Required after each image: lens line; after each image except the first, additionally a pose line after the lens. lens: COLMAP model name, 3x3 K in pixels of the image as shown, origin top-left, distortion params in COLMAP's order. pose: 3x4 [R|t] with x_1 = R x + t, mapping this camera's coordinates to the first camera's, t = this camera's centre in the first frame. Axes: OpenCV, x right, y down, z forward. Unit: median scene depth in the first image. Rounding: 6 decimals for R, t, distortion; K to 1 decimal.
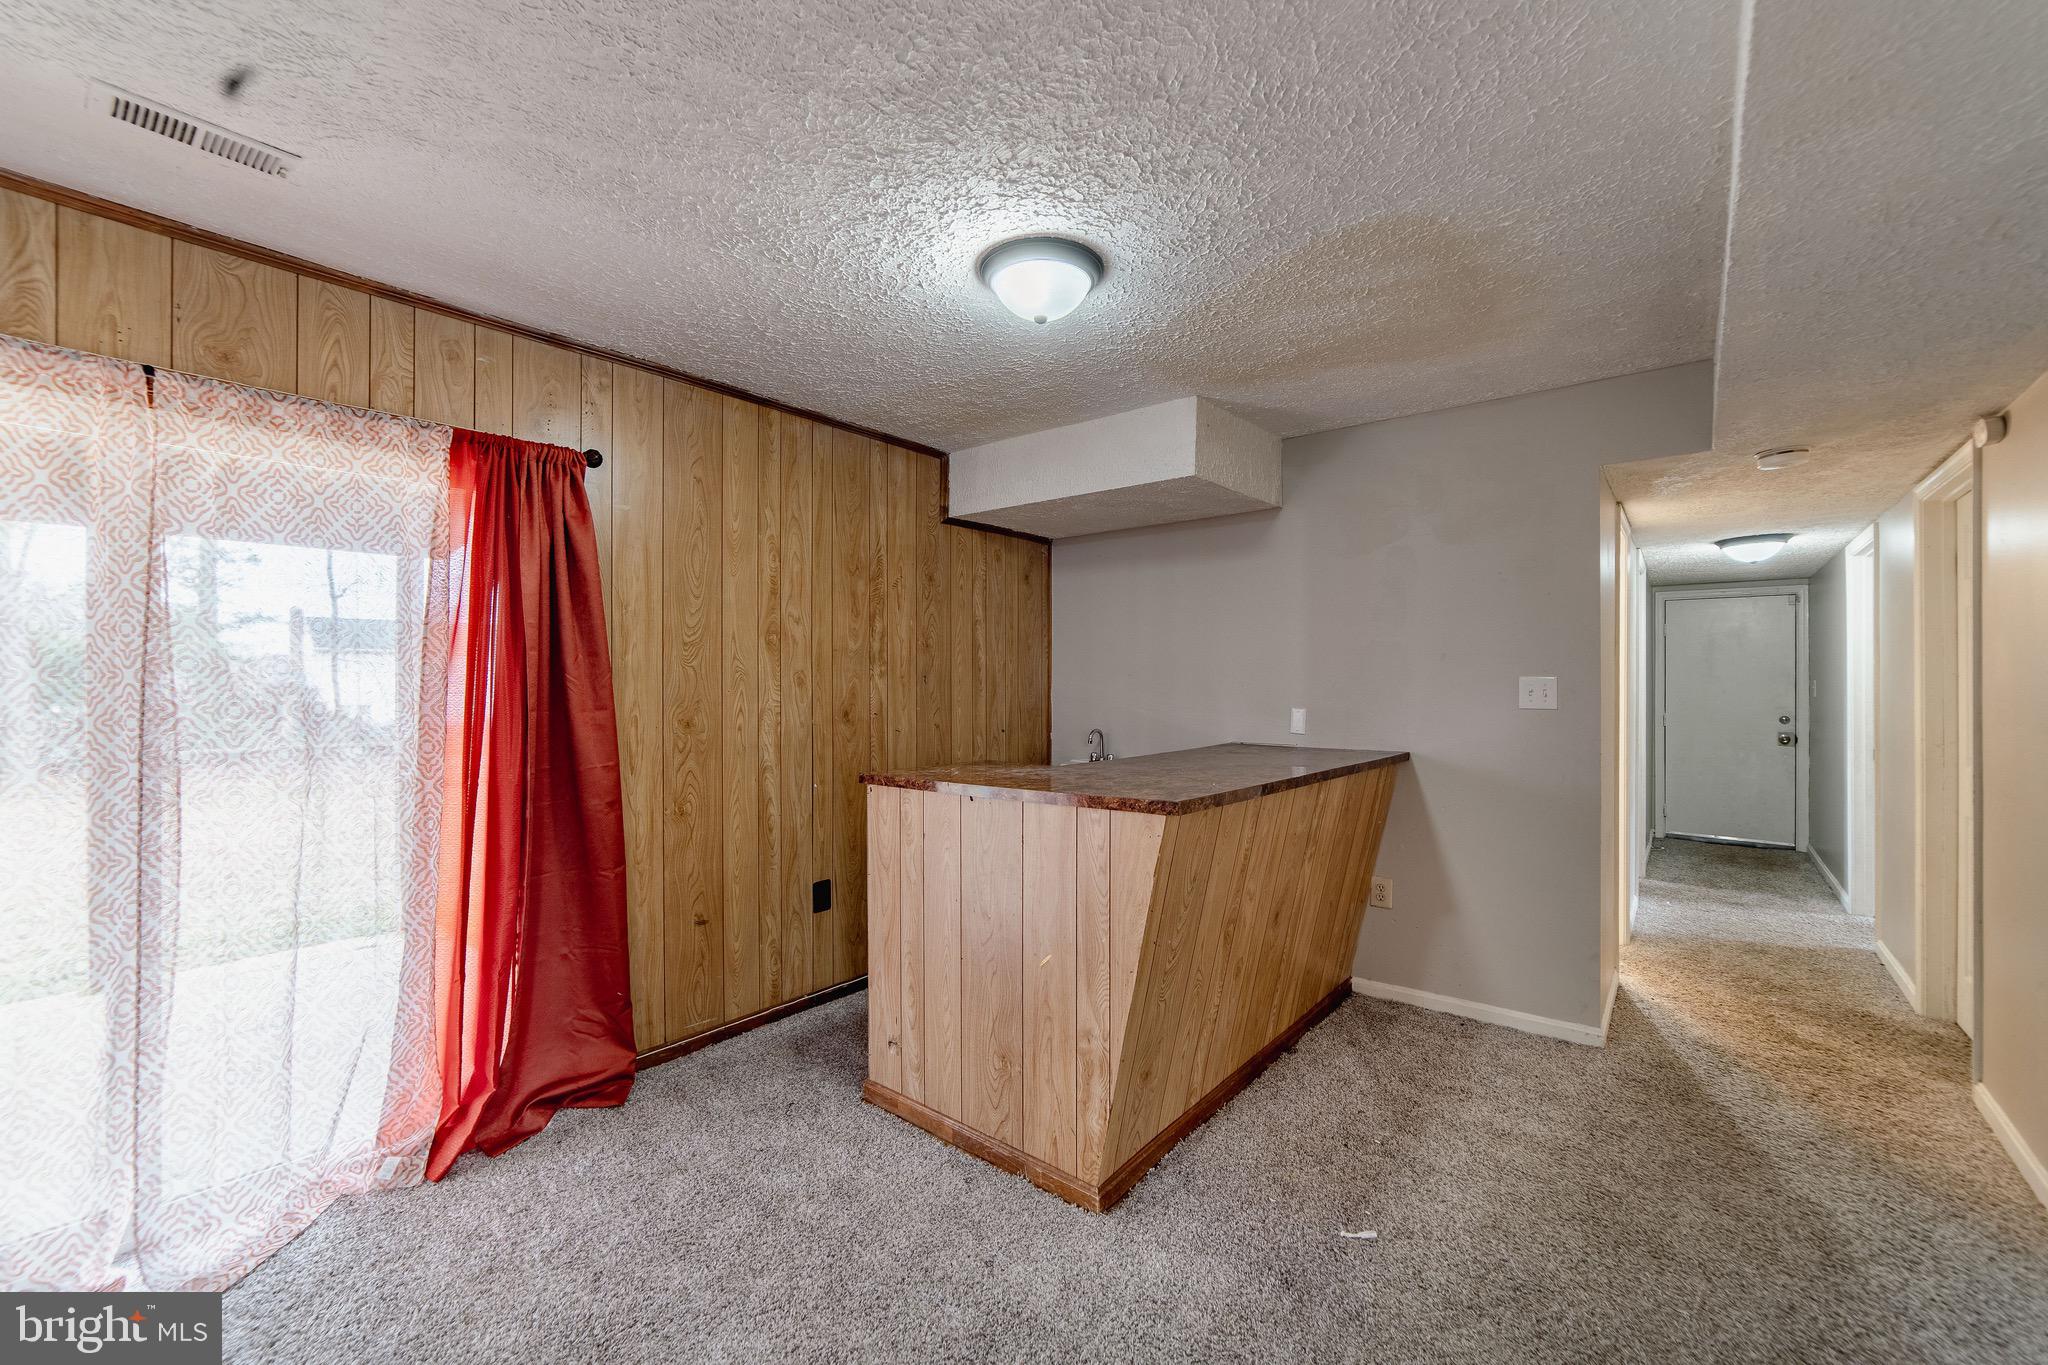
lens RADIAL K [[819.0, 0, 1016.5], [0, 819.0, 679.3], [0, 0, 1]] dist [-0.017797, 0.006774]
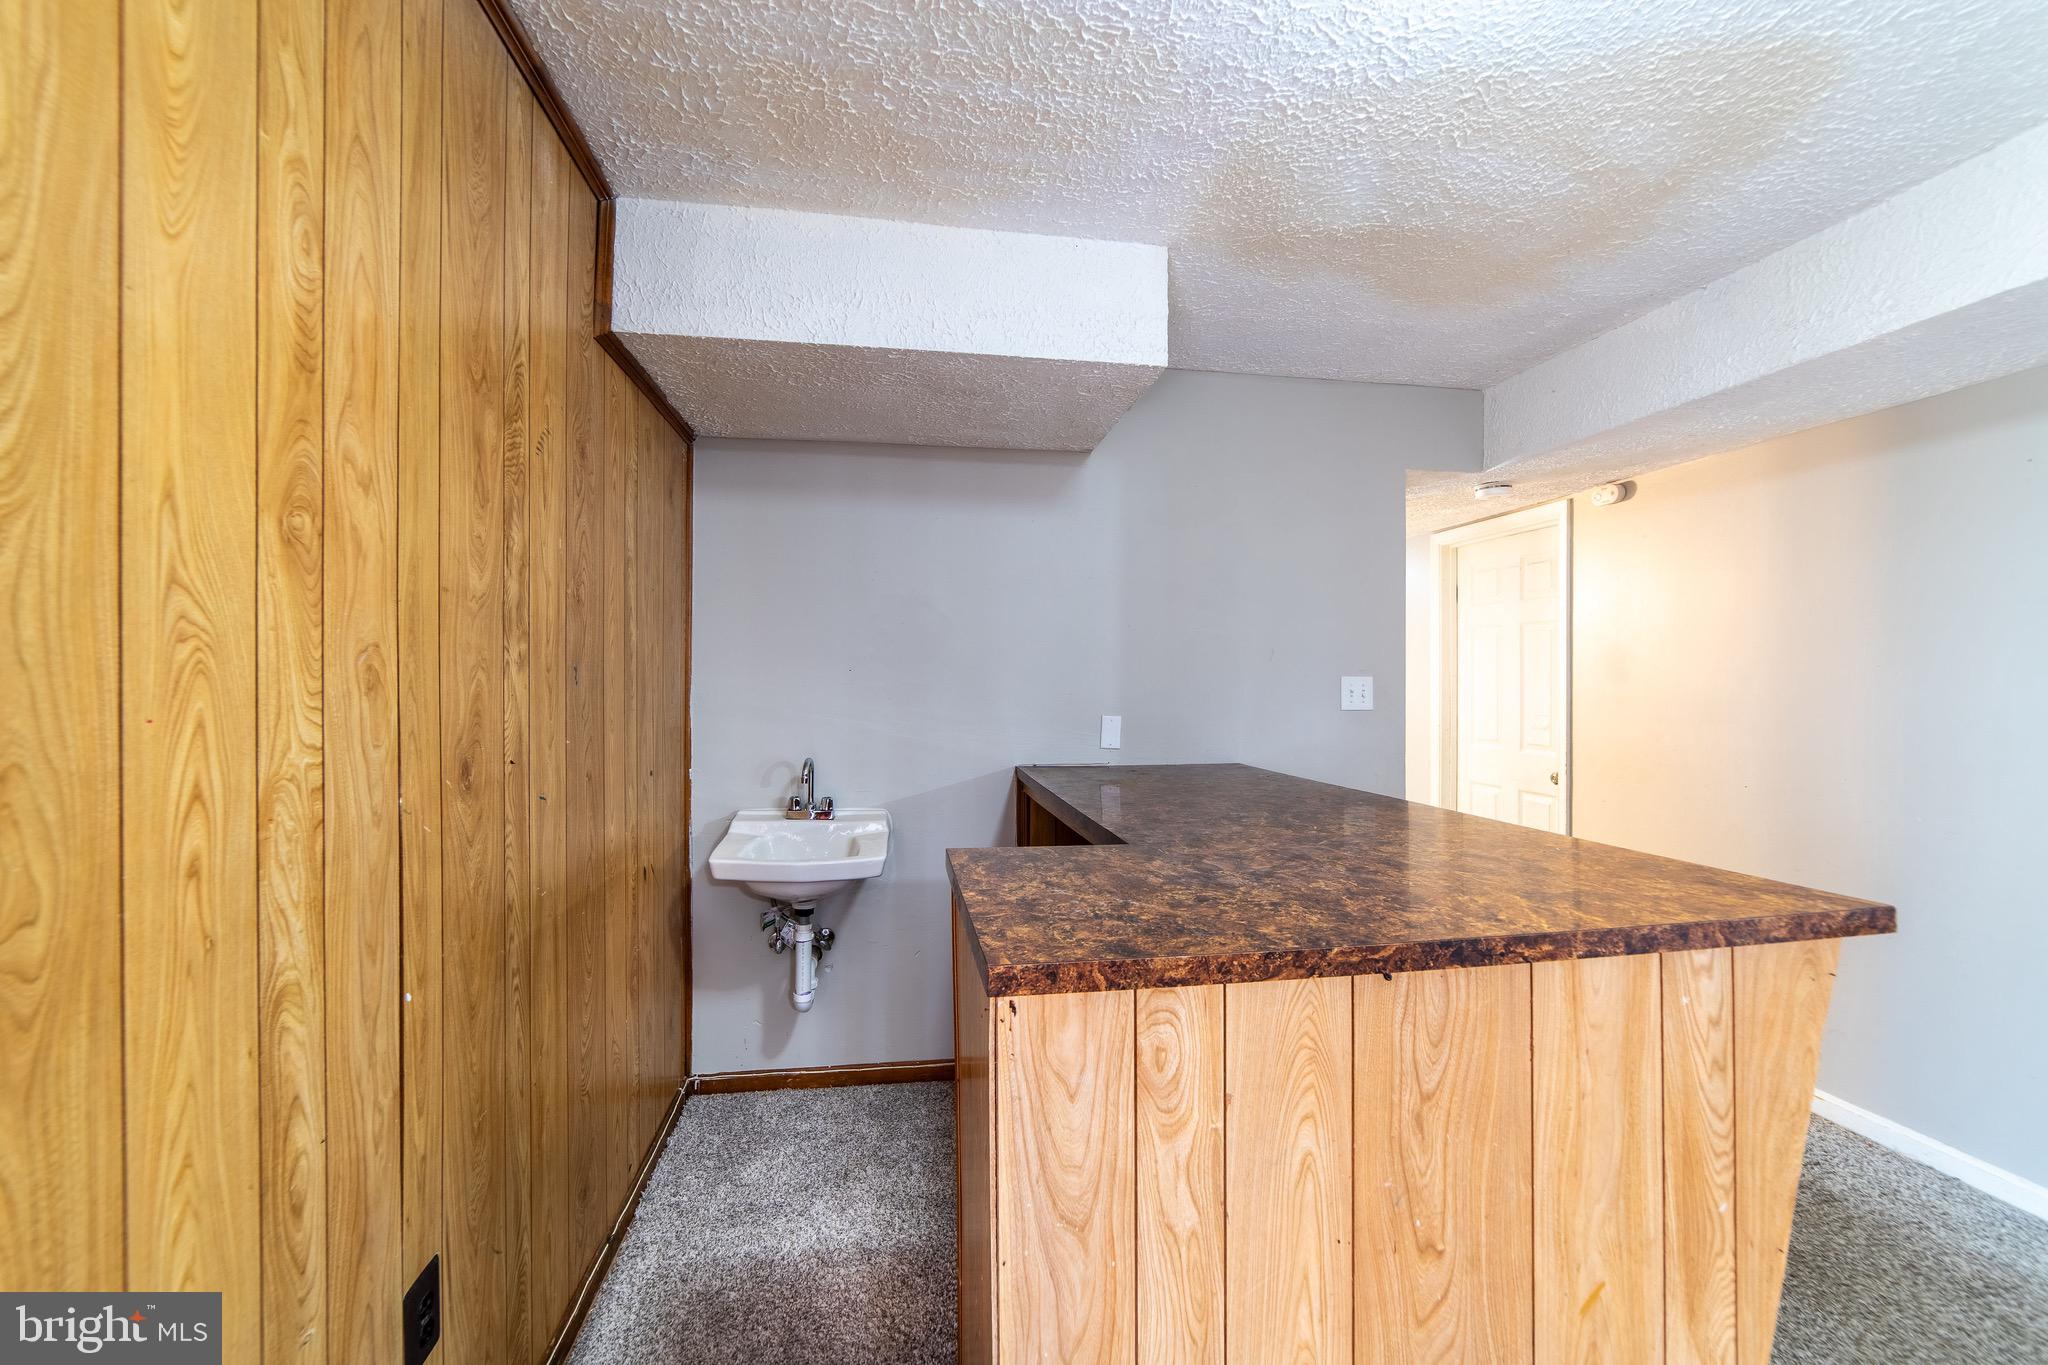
lens RADIAL K [[819.0, 0, 1016.5], [0, 819.0, 679.3], [0, 0, 1]] dist [-0.017797, 0.006774]
pose [[0.663321, 0.003108, 0.748329, -0.334178], [-0.005208, 0.999986, 0.000463, 0.001437], [-0.748317, -0.004204, 0.663328, 0.613814]]
